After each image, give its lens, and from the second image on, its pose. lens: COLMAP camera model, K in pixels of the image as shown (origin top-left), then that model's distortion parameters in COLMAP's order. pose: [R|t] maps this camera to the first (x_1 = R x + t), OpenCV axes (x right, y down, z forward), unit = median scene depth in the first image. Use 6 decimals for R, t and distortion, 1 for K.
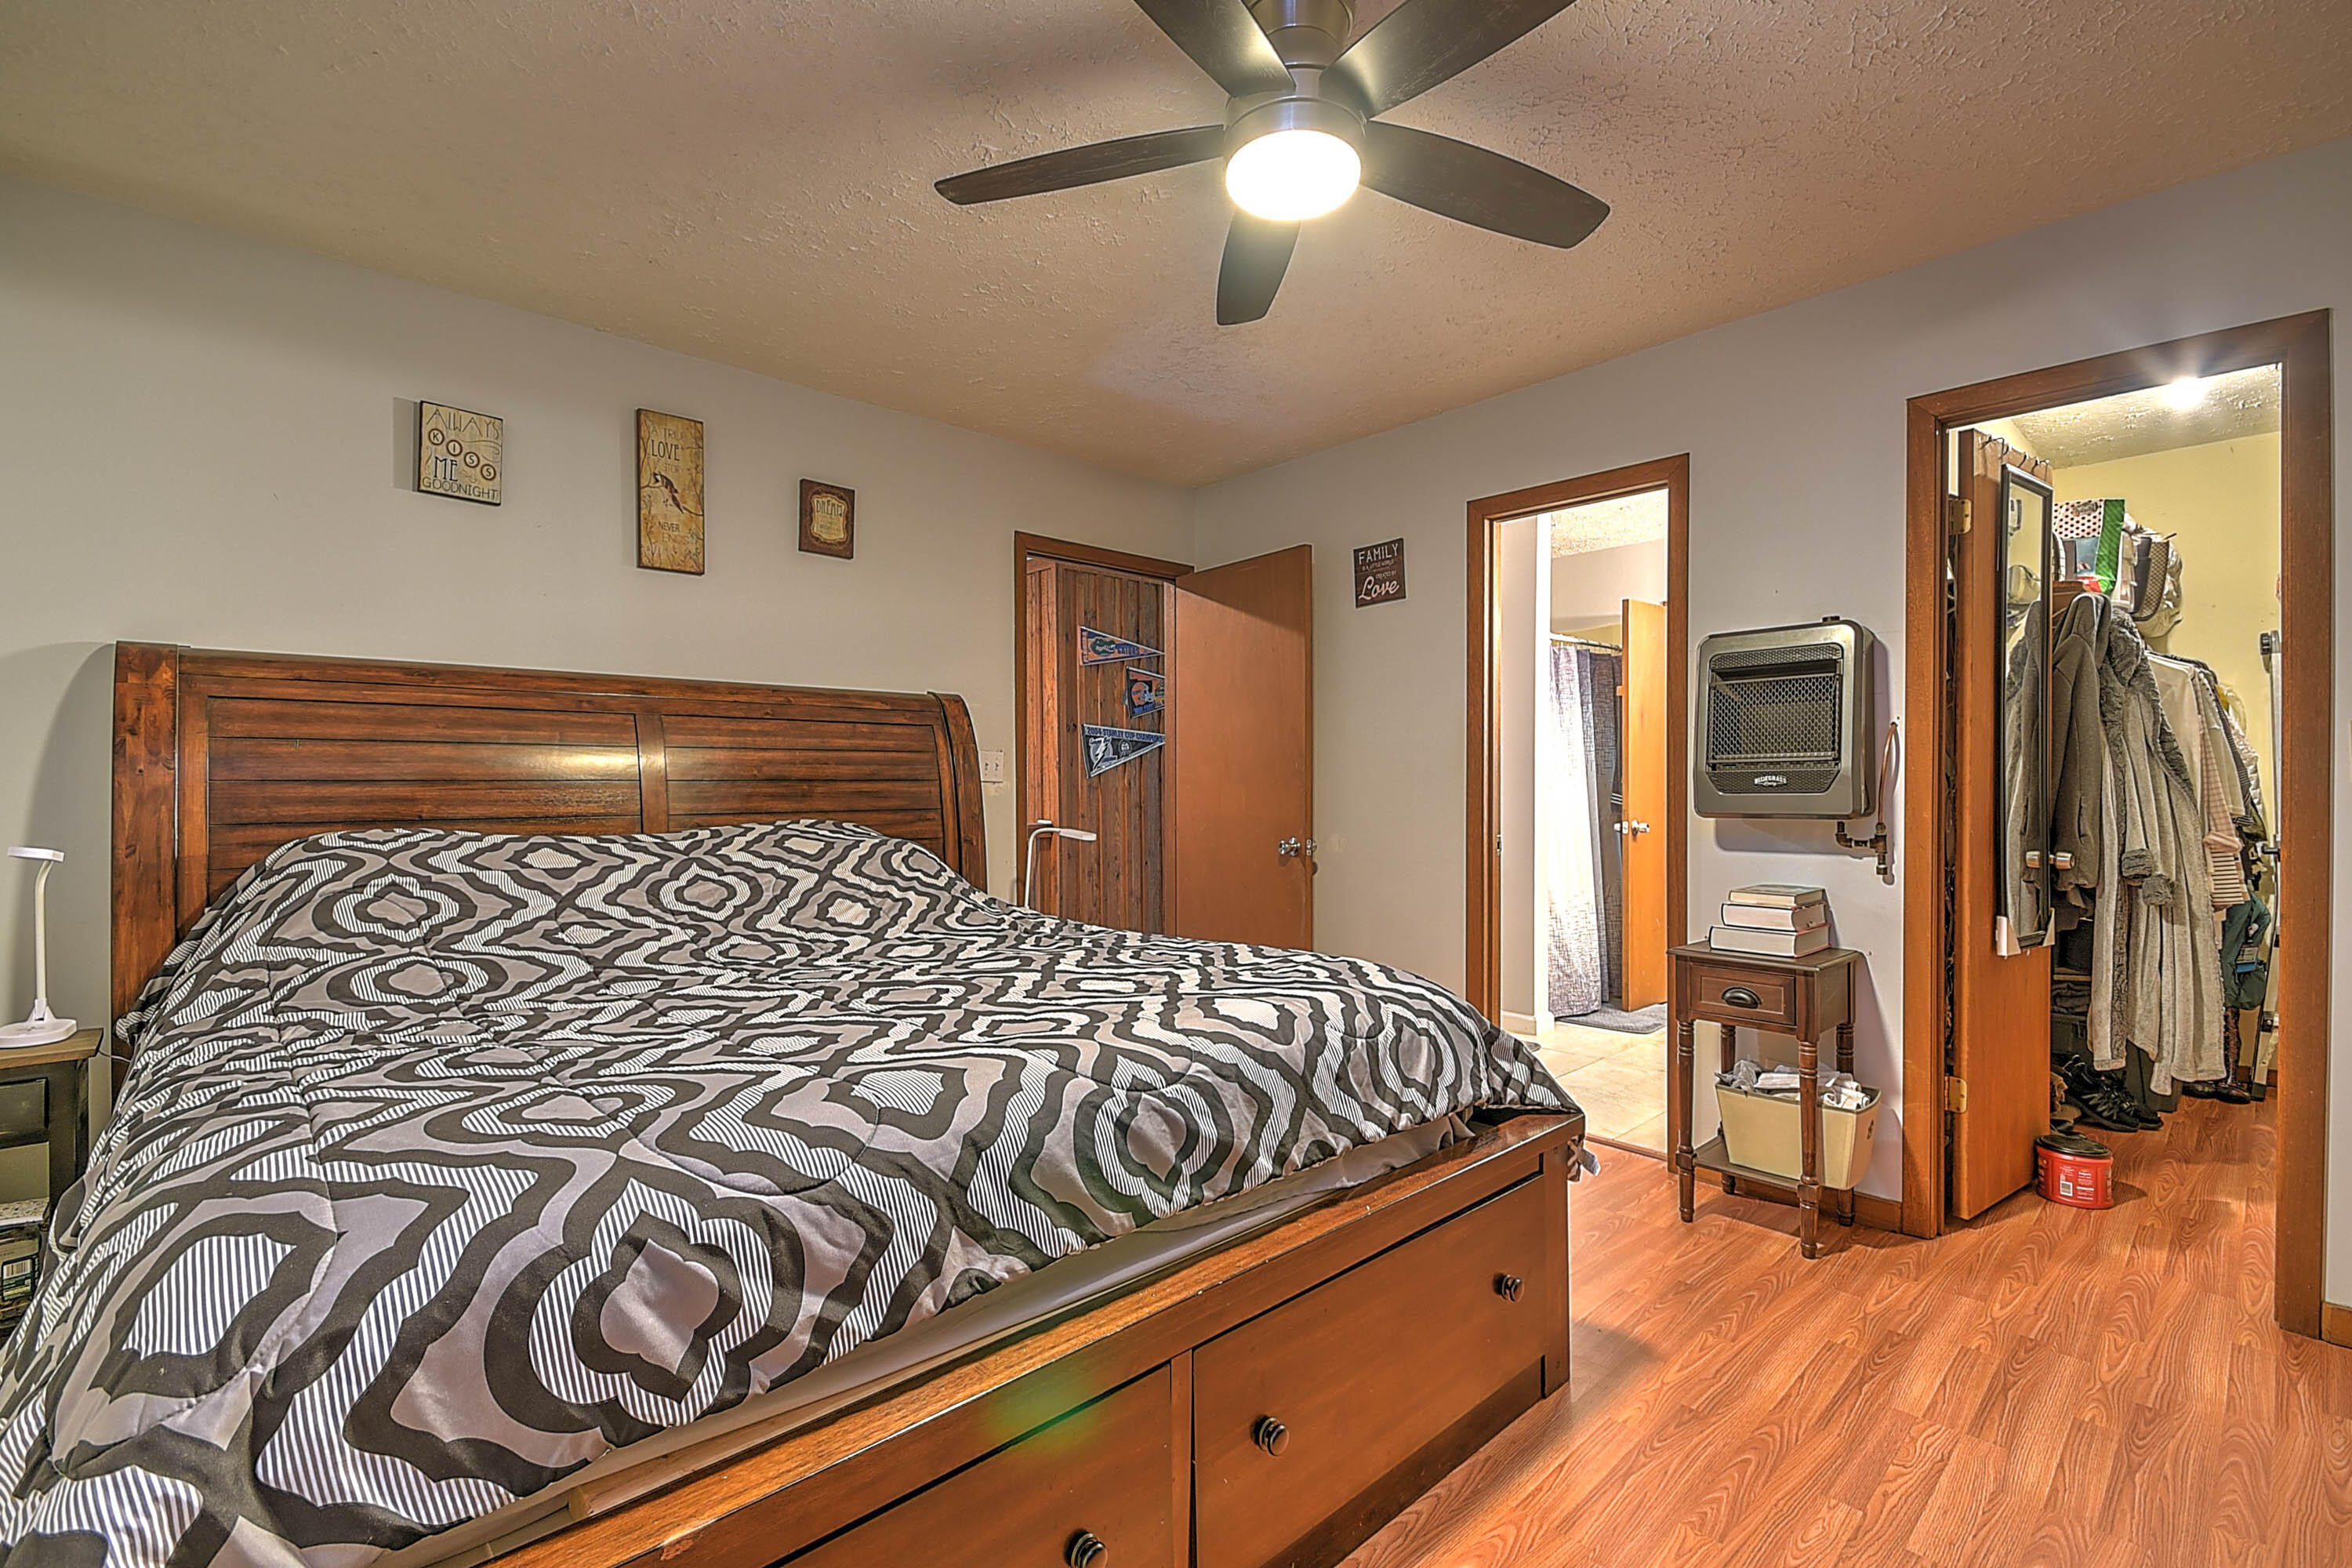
lens RADIAL K [[1068.2, 0, 1180.7], [0, 1068.2, 790.3], [0, 0, 1]] dist [0.020715, -0.008959]
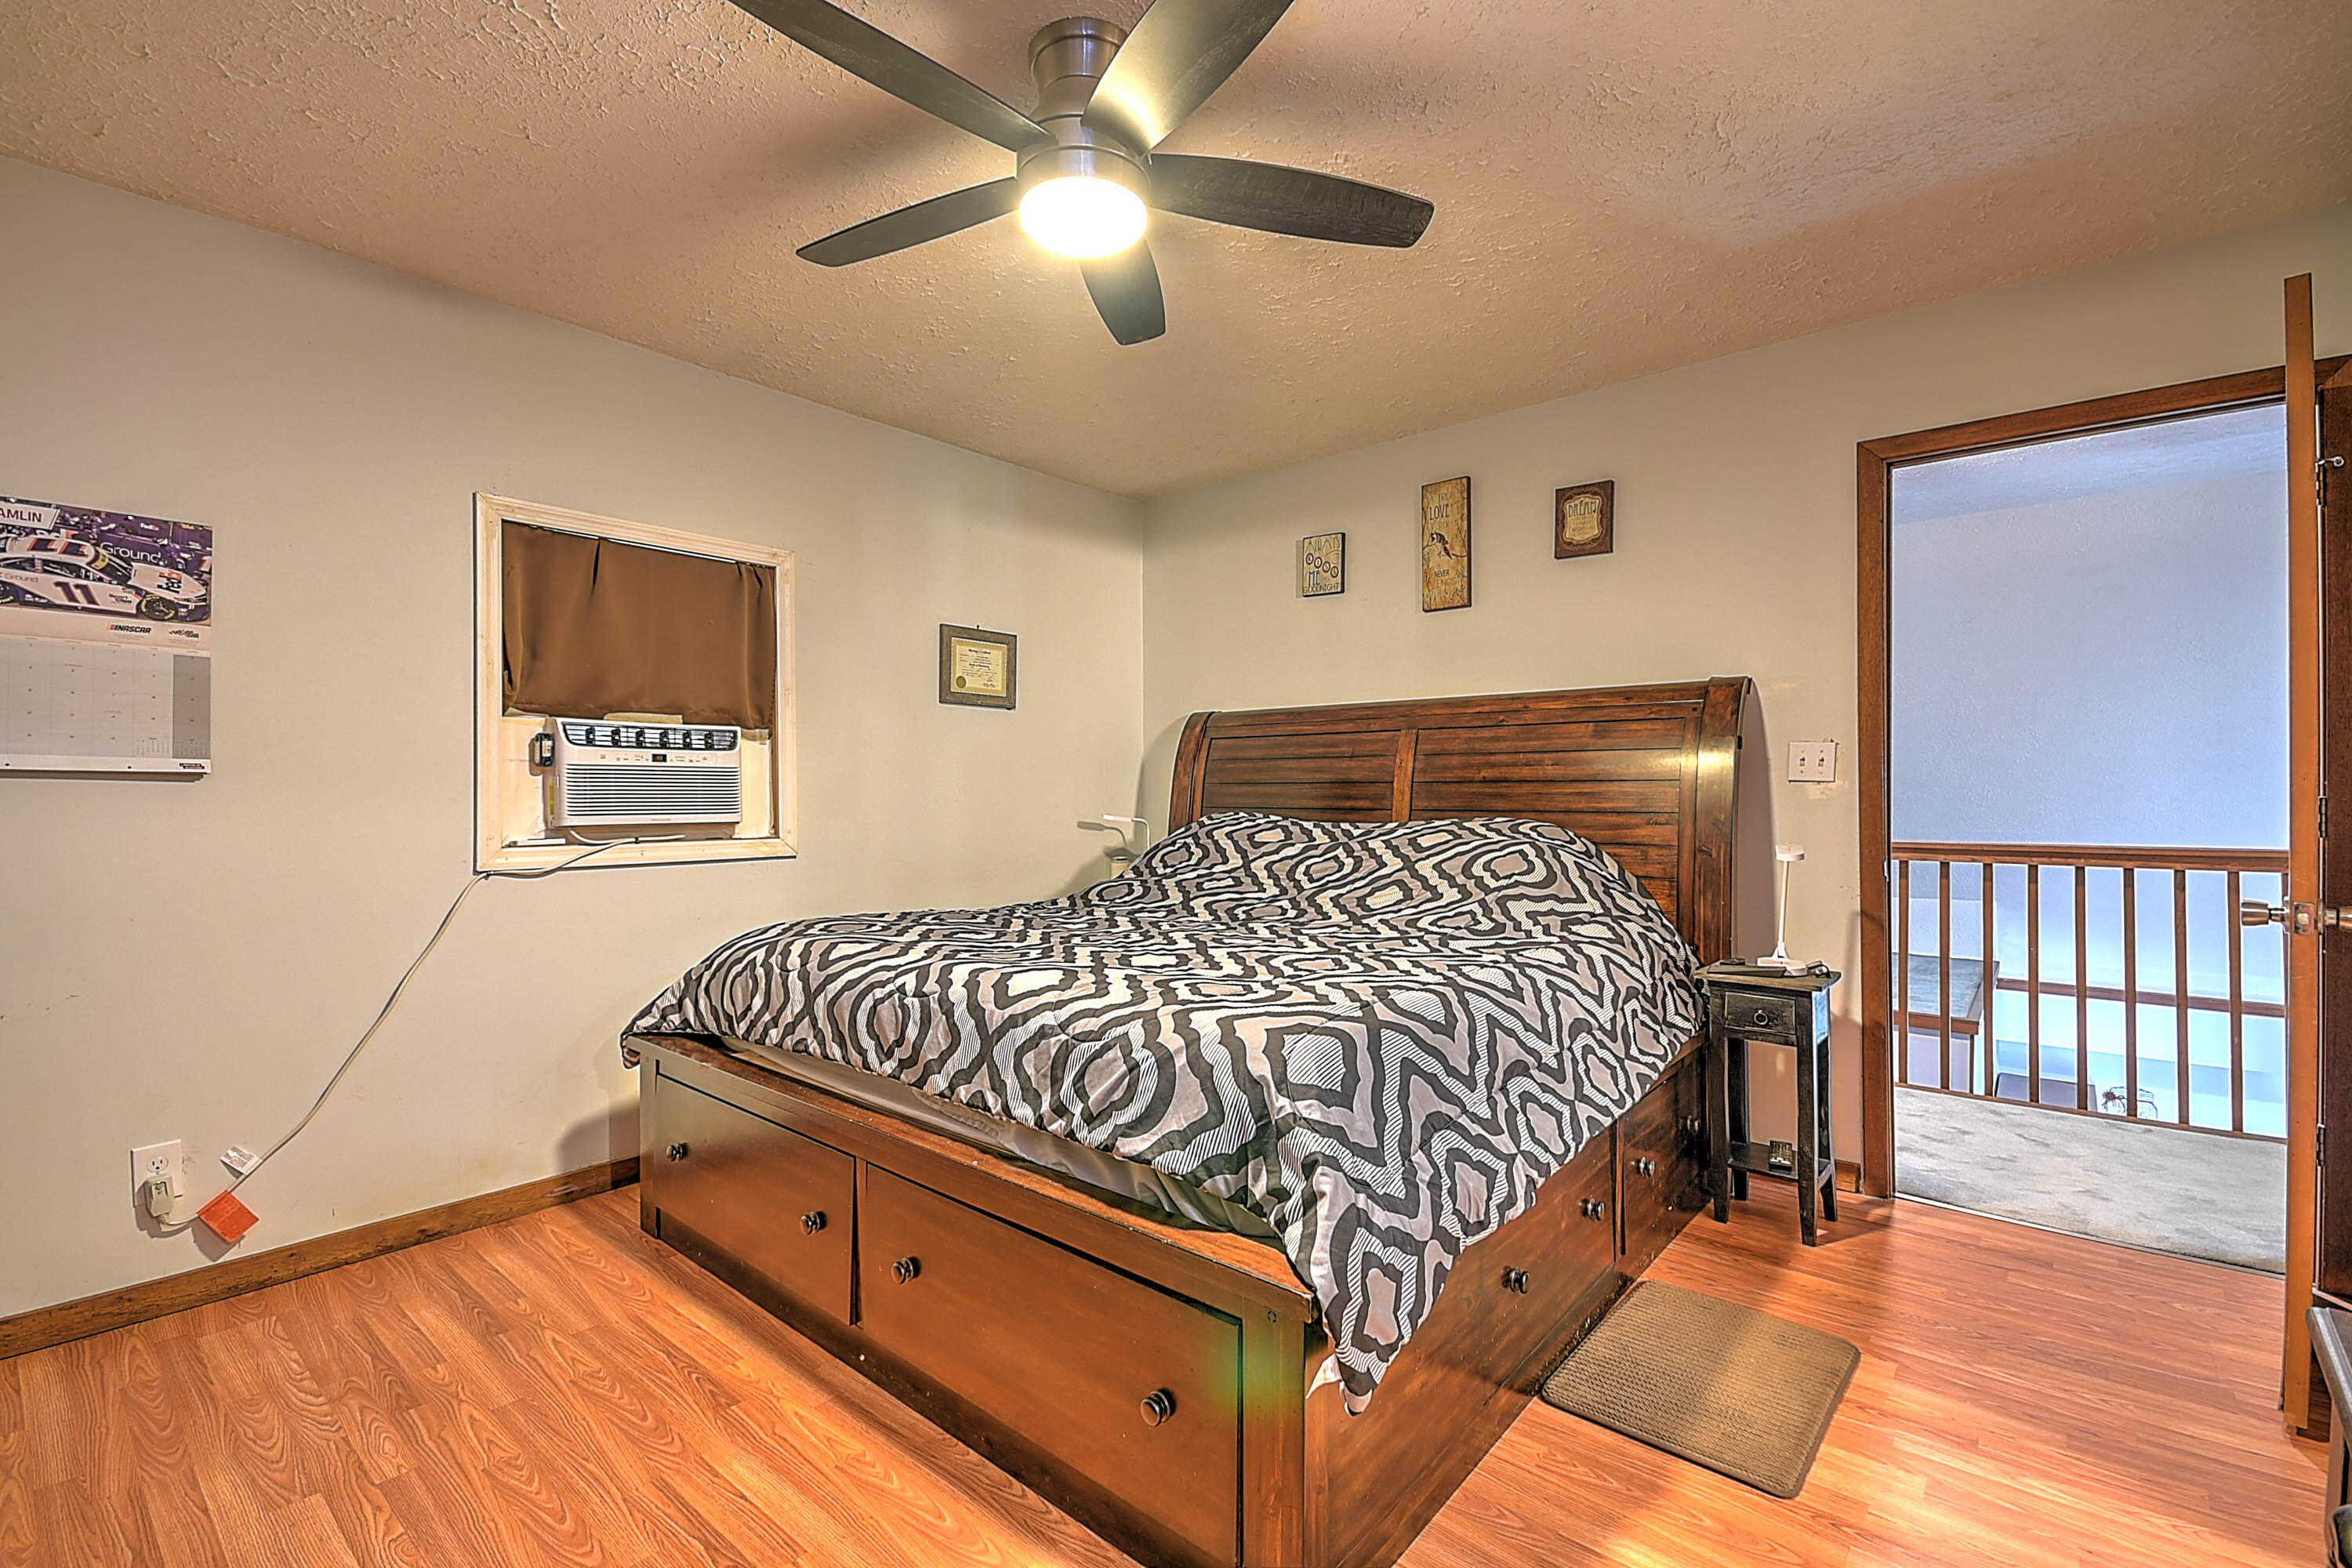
lens RADIAL K [[1068.2, 0, 1178.7], [0, 1068.2, 786.1], [0, 0, 1]] dist [0.020715, -0.008959]
pose [[0.076628, 0.002562, -0.997056, 0.939301], [-0.001124, 0.999996, 0.002483, -0.009087], [0.997059, 0.000930, 0.076631, 0.800729]]
